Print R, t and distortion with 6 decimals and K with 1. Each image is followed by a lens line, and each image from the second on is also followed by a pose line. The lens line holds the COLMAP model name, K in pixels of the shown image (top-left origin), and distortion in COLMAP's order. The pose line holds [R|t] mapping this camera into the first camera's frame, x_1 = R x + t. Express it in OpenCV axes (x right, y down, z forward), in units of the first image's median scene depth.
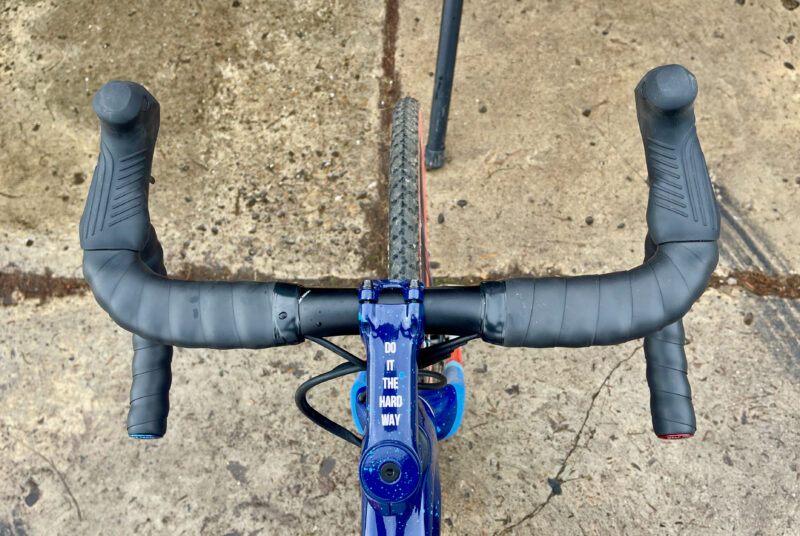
lens RADIAL K [[631.3, 0, 396.6], [0, 631.3, 300.2], [0, 0, 1]] dist [0.023018, -0.004948]
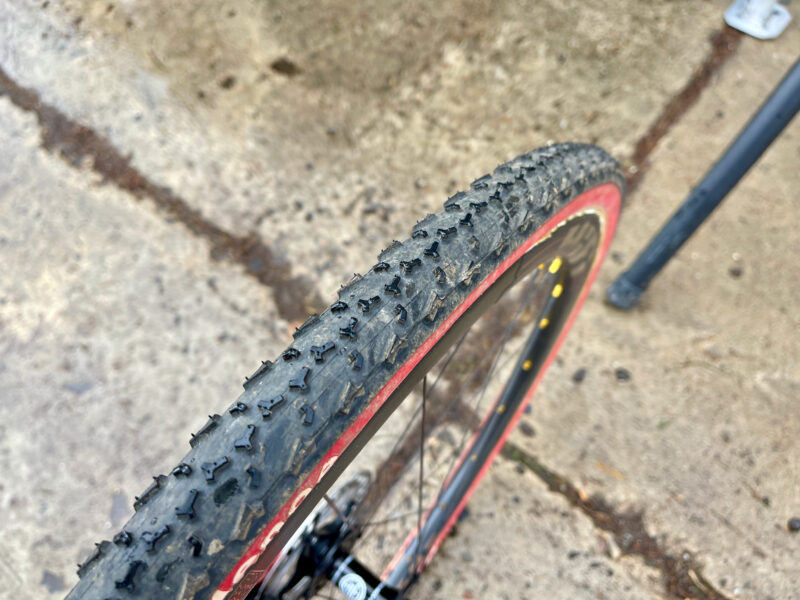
lens RADIAL K [[625.6, 0, 384.8], [0, 625.6, 300.1], [0, 0, 1]] dist [0.060609, -0.111360]
pose [[0.792472, 0.544528, -0.274733, 0.046845], [-0.561359, 0.827318, 0.020515, -0.094412], [0.238462, 0.137966, 0.961302, 0.316094]]
